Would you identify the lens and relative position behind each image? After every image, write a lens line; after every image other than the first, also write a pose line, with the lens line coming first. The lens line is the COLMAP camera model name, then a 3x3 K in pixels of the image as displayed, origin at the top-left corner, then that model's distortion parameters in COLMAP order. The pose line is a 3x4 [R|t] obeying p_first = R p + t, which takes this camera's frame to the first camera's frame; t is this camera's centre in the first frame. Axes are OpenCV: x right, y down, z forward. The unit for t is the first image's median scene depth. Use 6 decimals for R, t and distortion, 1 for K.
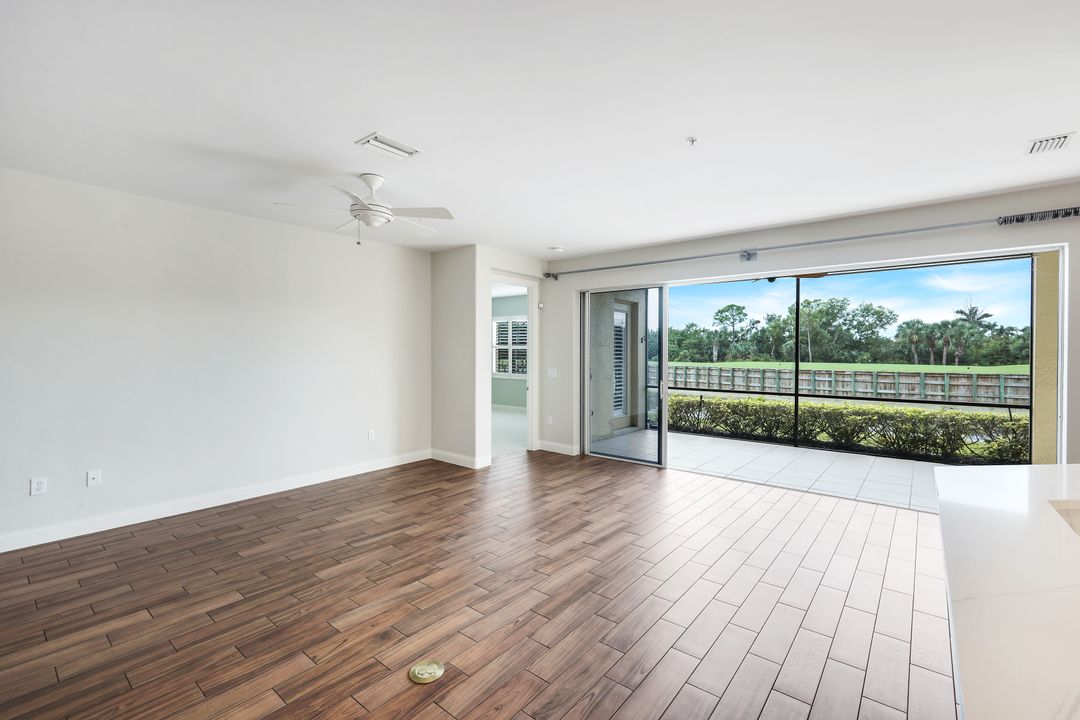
lens RADIAL K [[471.8, 0, 536.7], [0, 471.8, 355.6], [0, 0, 1]] dist [-0.001906, -0.000247]
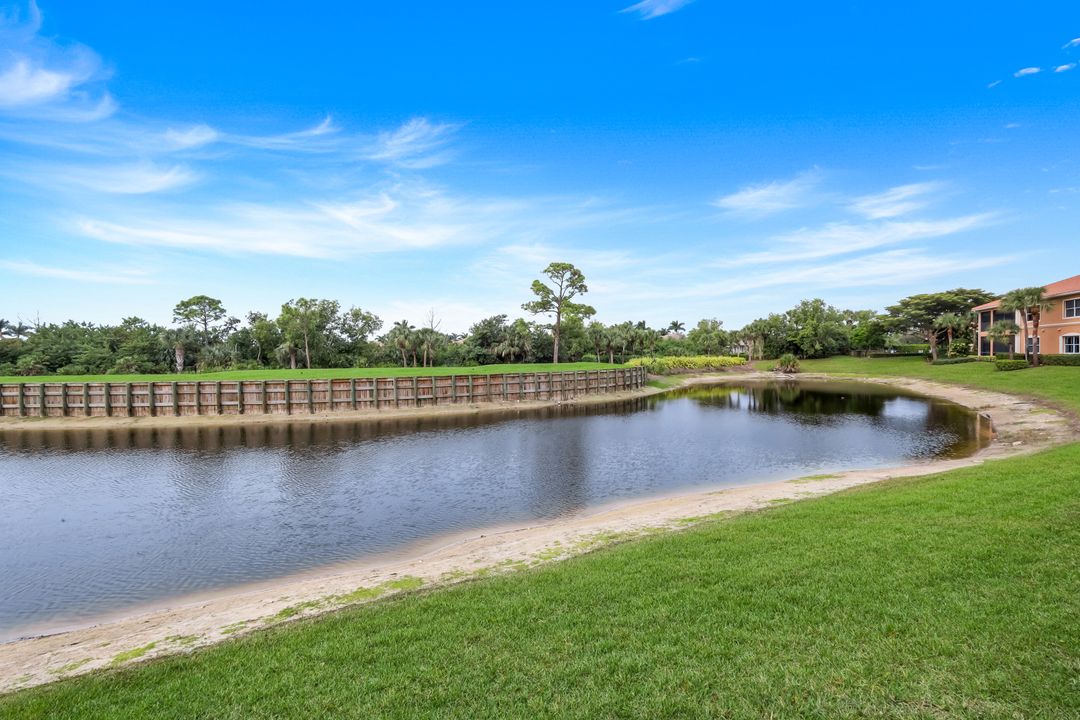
lens RADIAL K [[447.0, 0, 534.8], [0, 447.0, 355.1], [0, 0, 1]] dist [-0.000250, 0.000190]
pose [[0.461172, -0.010631, 0.887247, 0.136669], [0.020306, 0.999793, 0.001424, -0.021426], [-0.887078, 0.017360, 0.461292, 1.499966]]
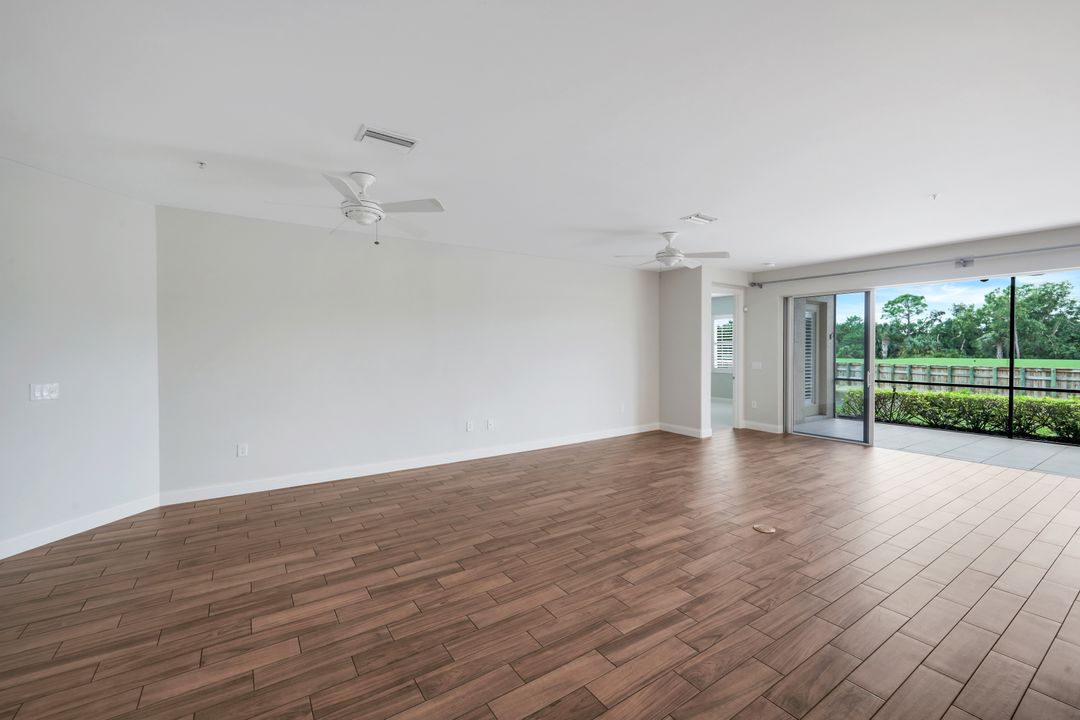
lens RADIAL K [[447.0, 0, 534.8], [0, 447.0, 355.1], [0, 0, 1]] dist [-0.000250, 0.000190]
pose [[0.956466, -0.001641, -0.291838, -0.129689], [0.003397, 0.999979, 0.005508, 0.002283], [0.291823, -0.006259, 0.956452, -0.192359]]
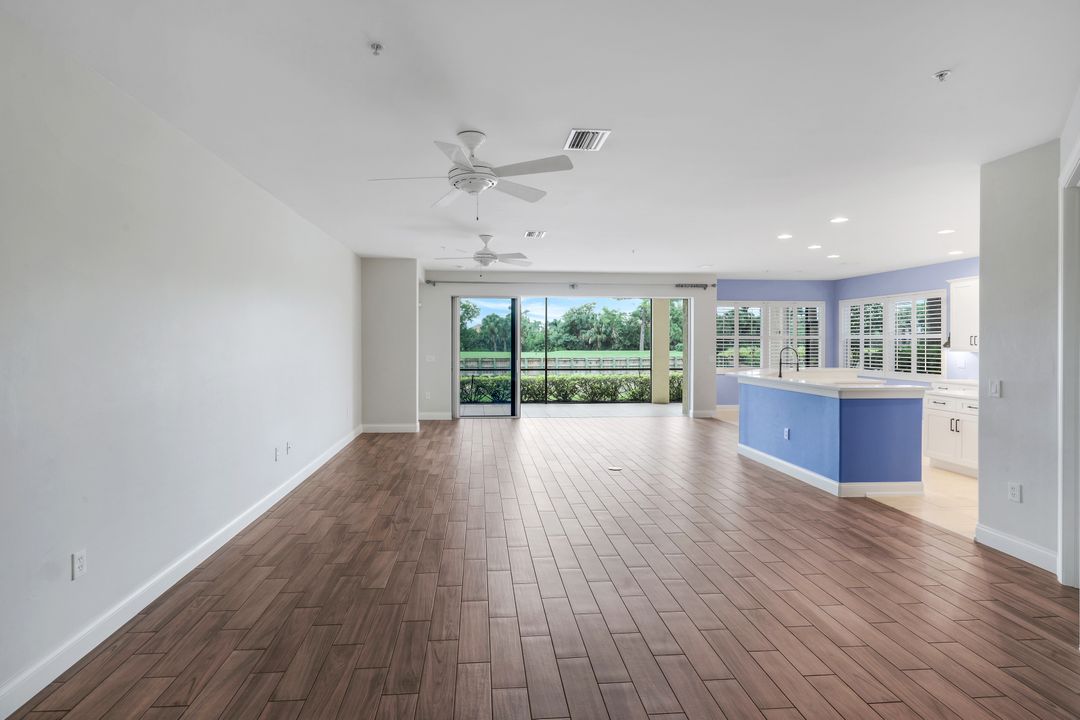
lens RADIAL K [[544.4, 0, 519.9], [0, 544.4, 342.4], [0, 0, 1]] dist [-0.000281, -0.000461]
pose [[0.719932, -0.003515, 0.694036, -0.598092], [0.008272, 0.999960, -0.003517, 0.000508], [-0.693996, 0.008273, 0.719932, -0.170133]]
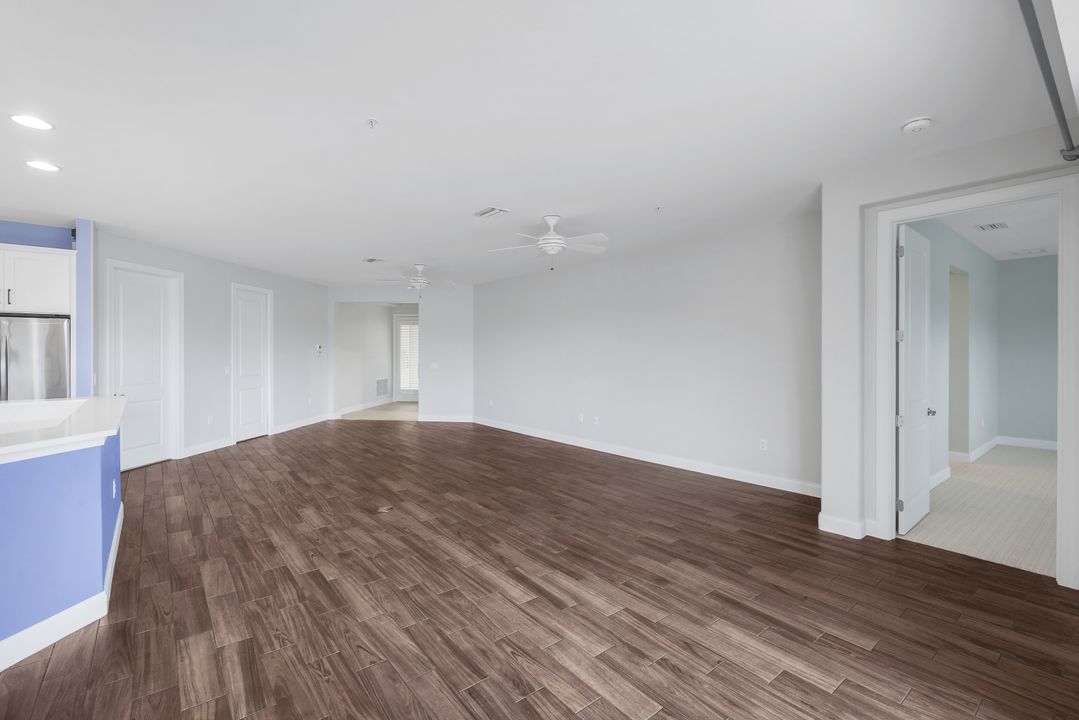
lens RADIAL K [[477.0, 0, 539.5], [0, 477.0, 360.0], [0, 0, 1]] dist [0.000046, -0.000058]
pose [[-0.198599, 0.013681, -0.979985, 0.366552], [-0.011956, 0.999794, 0.016380, 0.000118], [0.980008, 0.014970, -0.198395, 0.465452]]
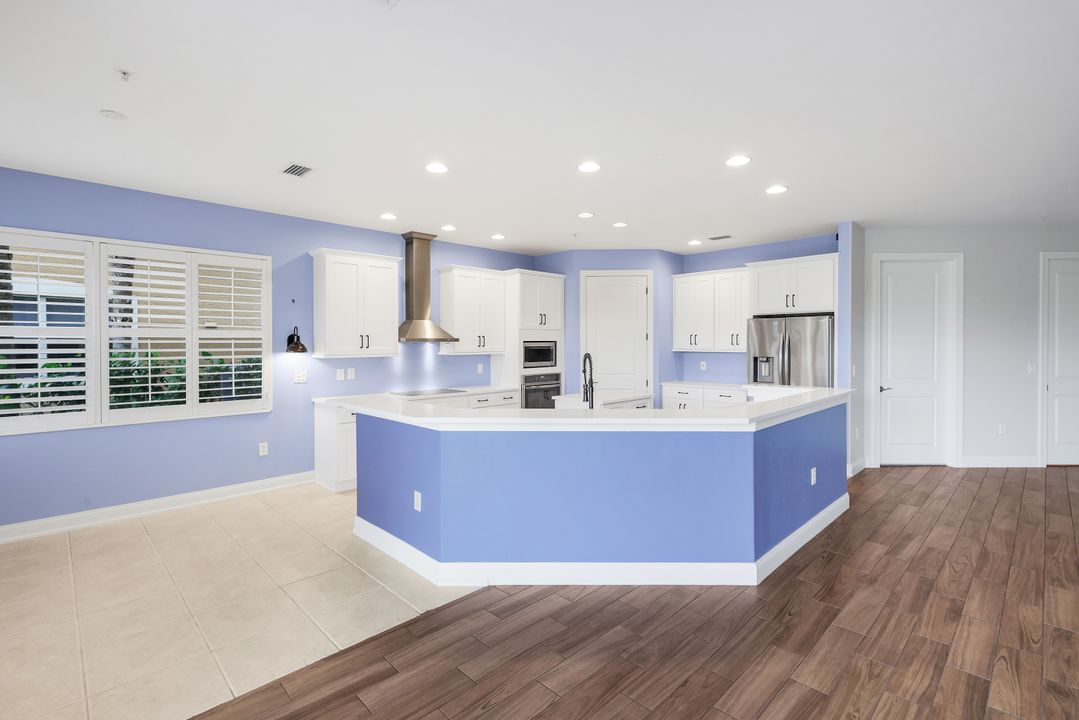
lens RADIAL K [[497.3, 0, 539.1], [0, 497.3, 347.7], [0, 0, 1]] dist [0.000812, 0.000275]
pose [[-0.994628, -0.000656, 0.103508, 0.253315], [0.001385, 0.999806, 0.019643, -0.002917], [-0.103501, 0.019681, -0.994435, 0.494066]]
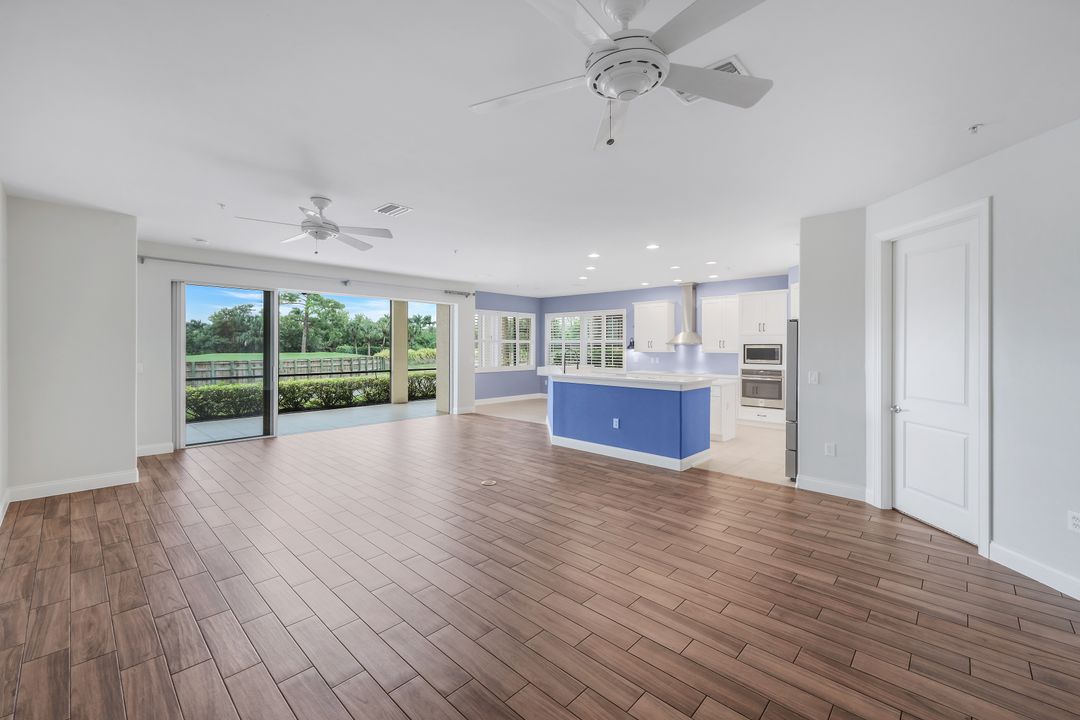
lens RADIAL K [[446.7, 0, 543.8], [0, 446.7, 345.6], [0, 0, 1]] dist [-0.002973, -0.000595]
pose [[0.060717, -0.003812, 0.998148, -0.548349], [0.006899, 0.999970, 0.003400, -0.001694], [-0.998131, 0.006680, 0.060741, 0.135919]]
